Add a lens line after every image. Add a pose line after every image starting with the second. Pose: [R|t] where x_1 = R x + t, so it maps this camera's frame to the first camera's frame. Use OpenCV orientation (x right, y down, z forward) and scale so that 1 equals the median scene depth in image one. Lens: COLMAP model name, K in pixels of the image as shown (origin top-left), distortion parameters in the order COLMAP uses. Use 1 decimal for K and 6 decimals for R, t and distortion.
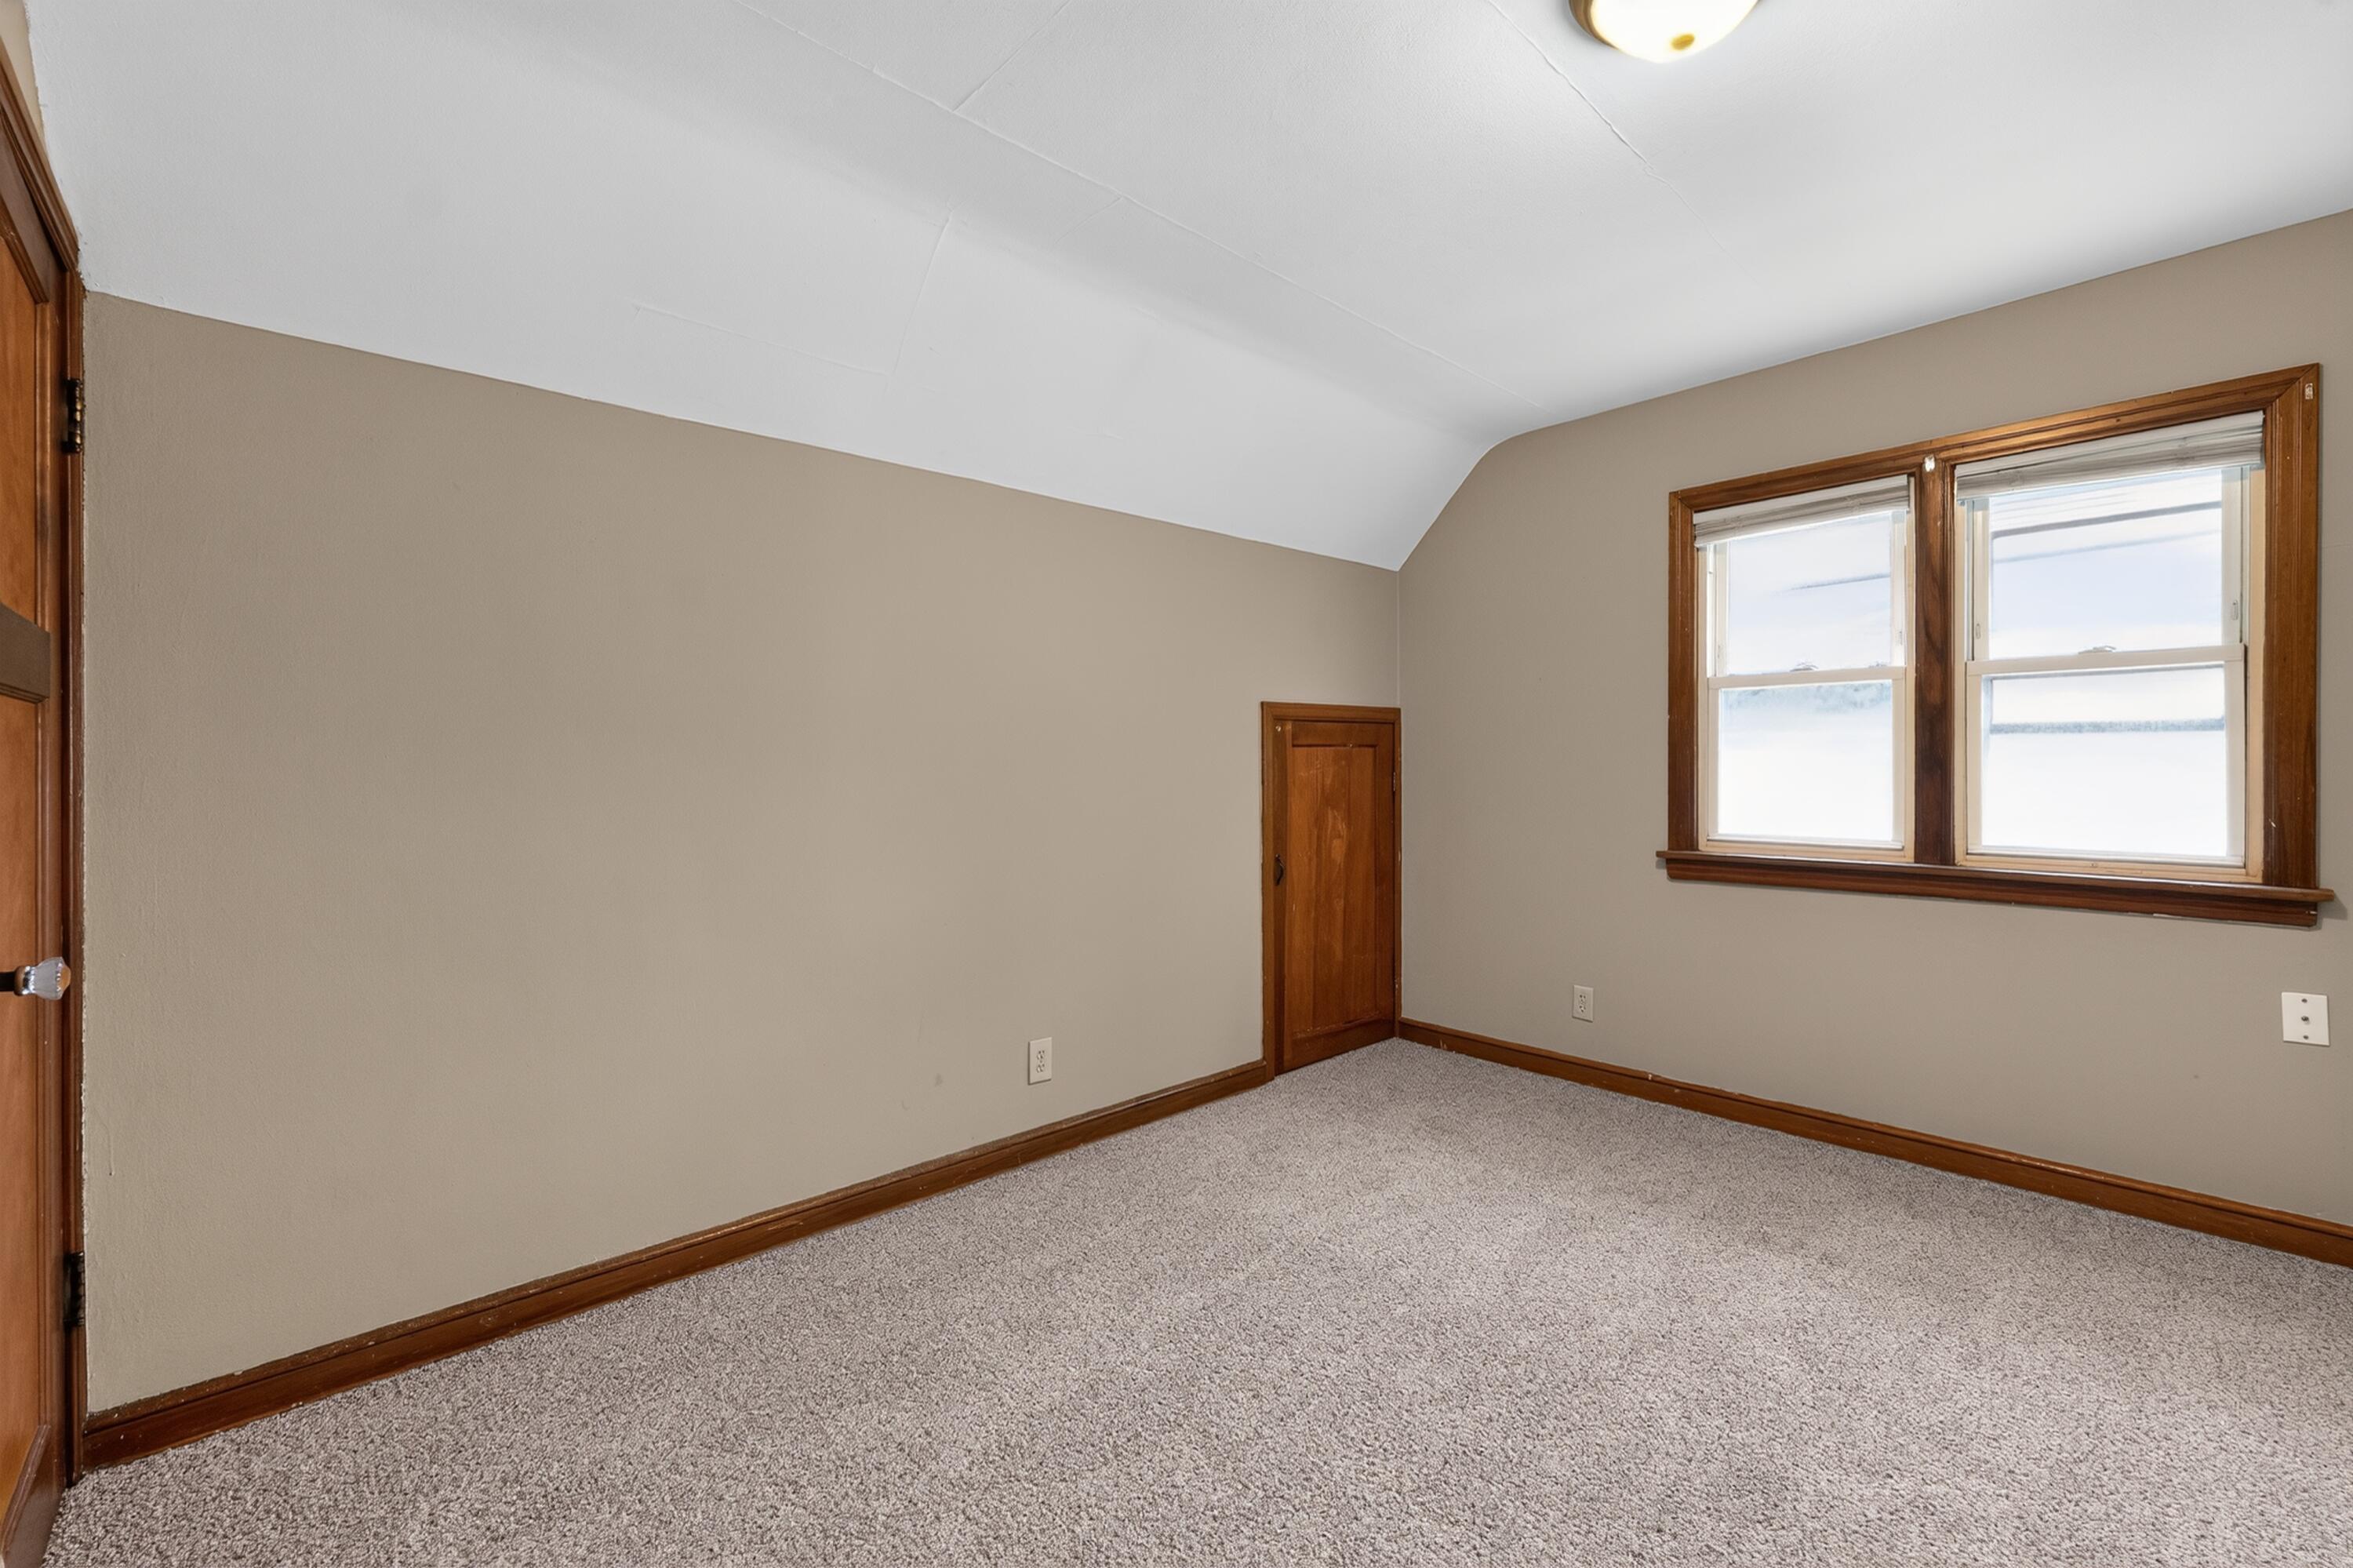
lens RADIAL K [[991.6, 0, 1176.1], [0, 991.6, 768.1], [0, 0, 1]] dist [0.000781, 0.000164]
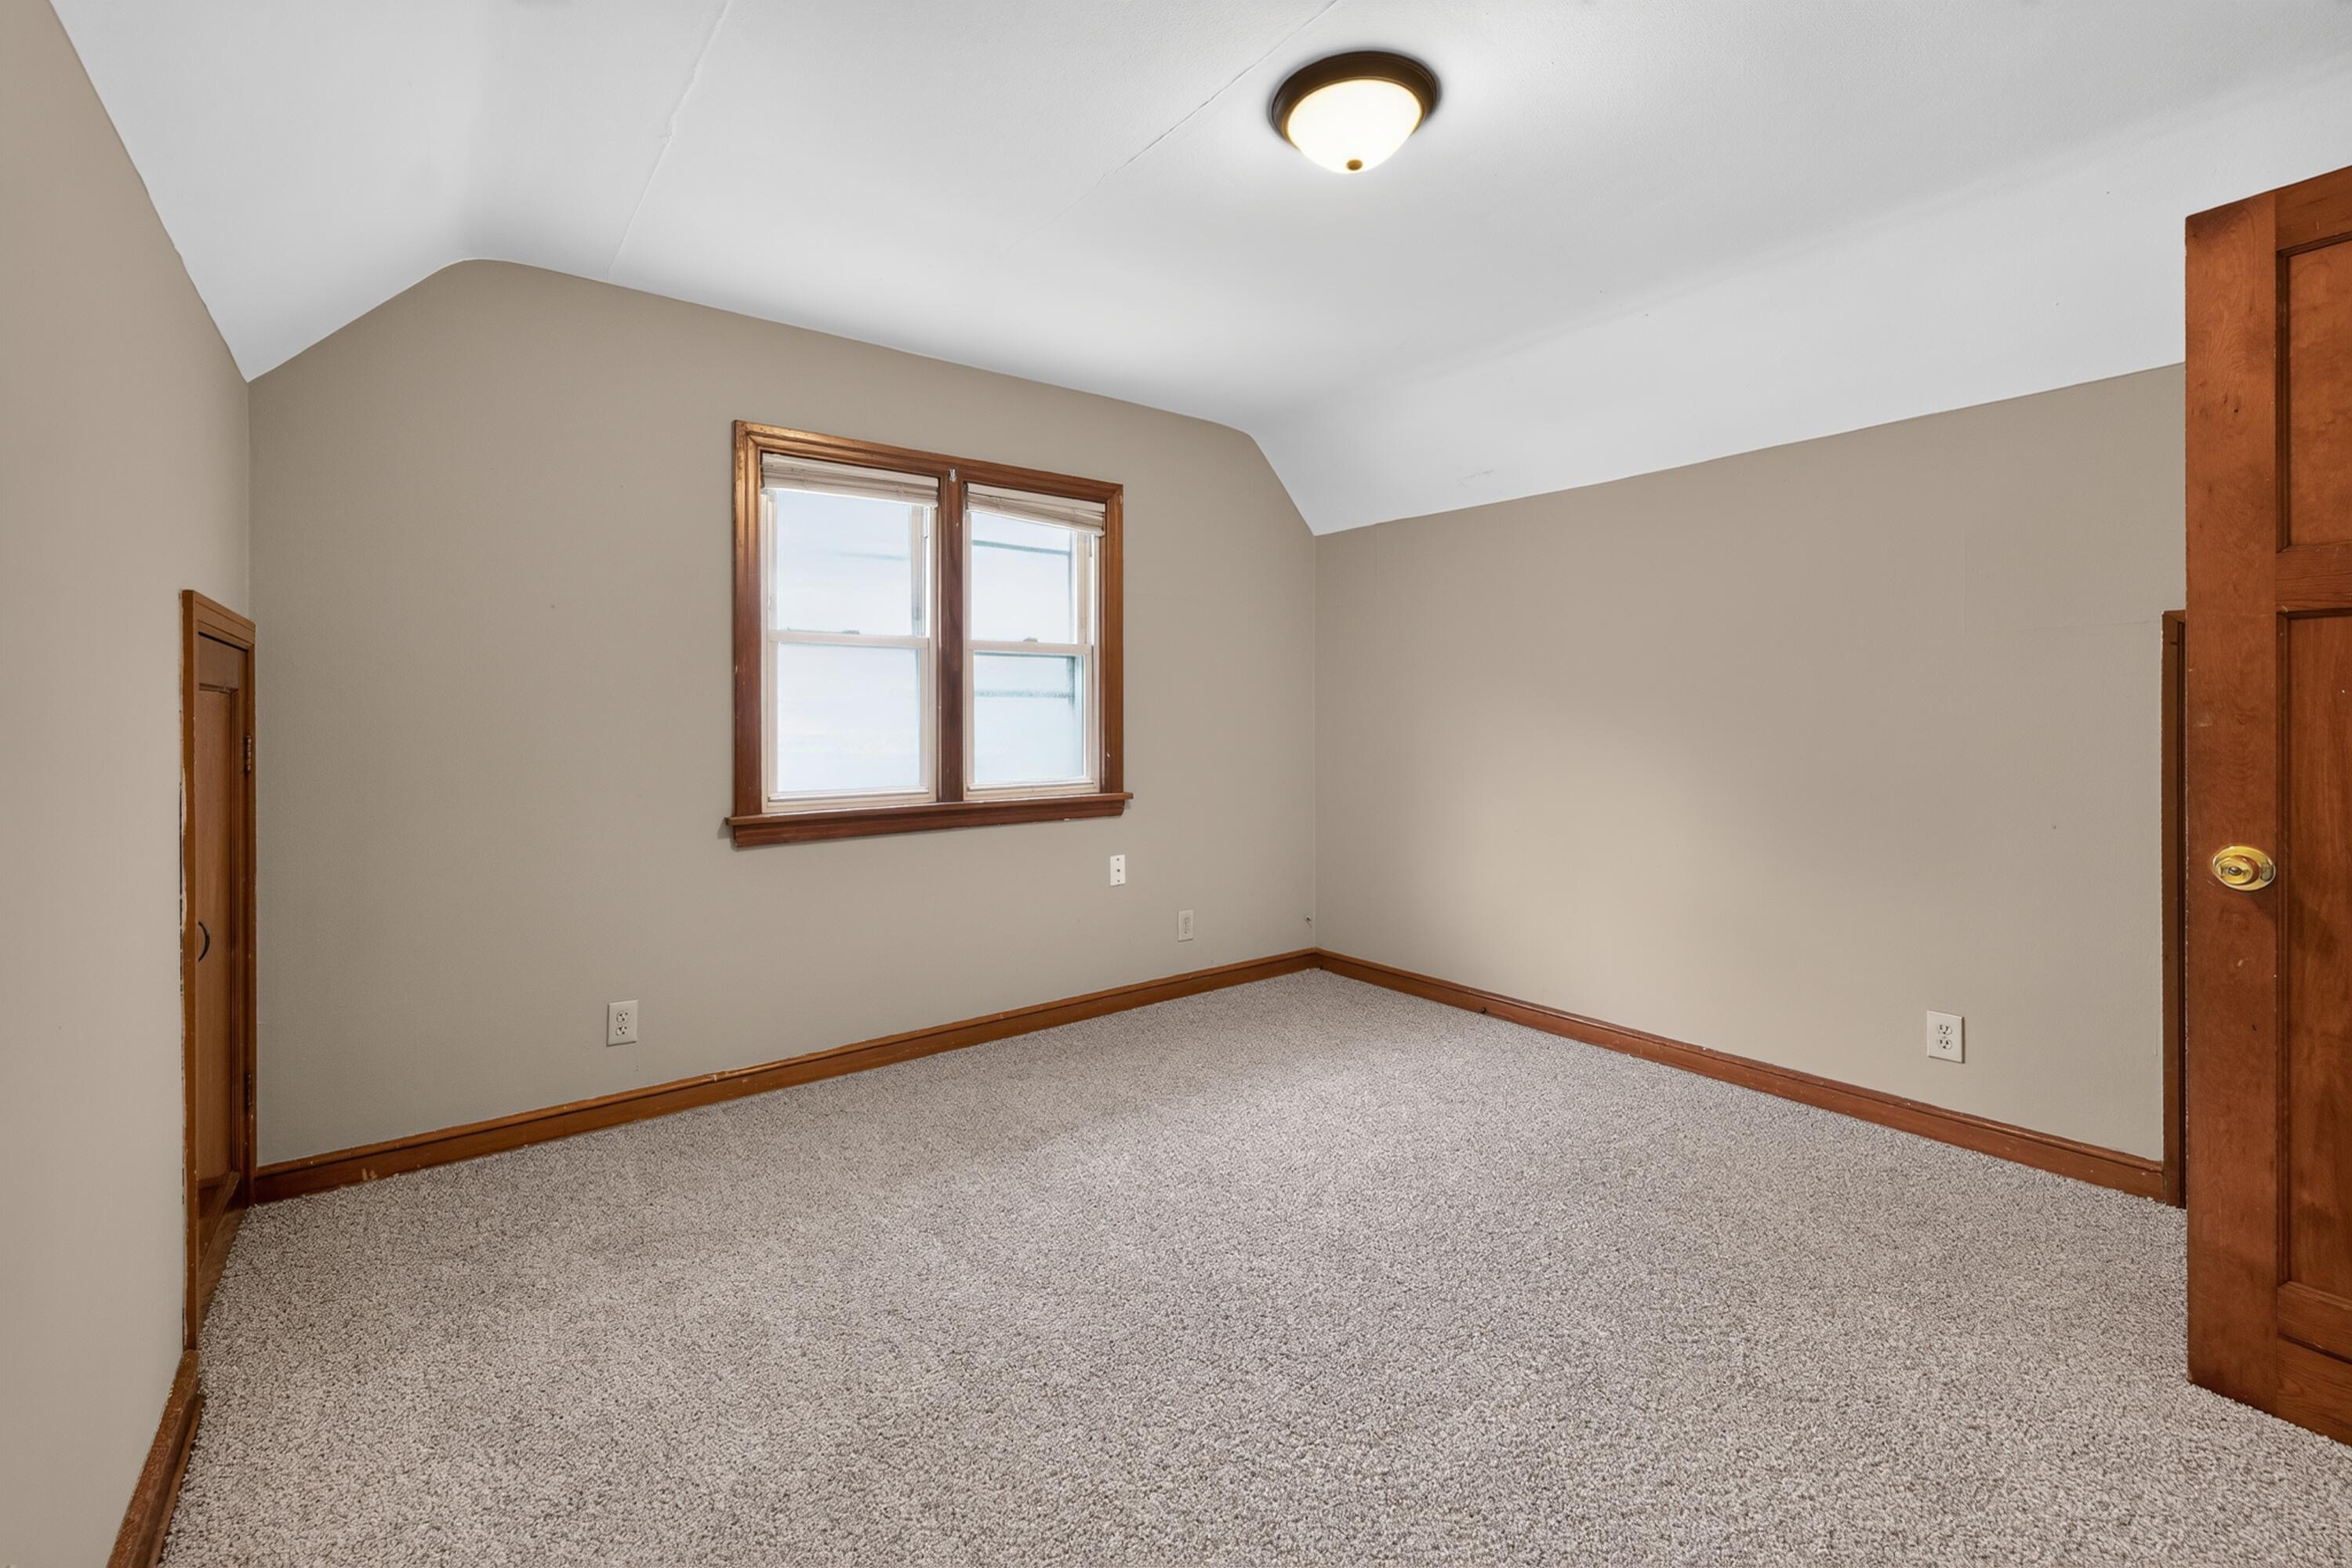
lens RADIAL K [[991.1, 0, 1183.6], [0, 991.1, 721.0], [0, 0, 1]] dist [0.000781, 0.000164]
pose [[0.077634, 0.001701, 0.996980, -0.439672], [0.010885, 0.999937, -0.002554, 0.003534], [-0.996923, 0.011051, 0.077610, 0.623303]]
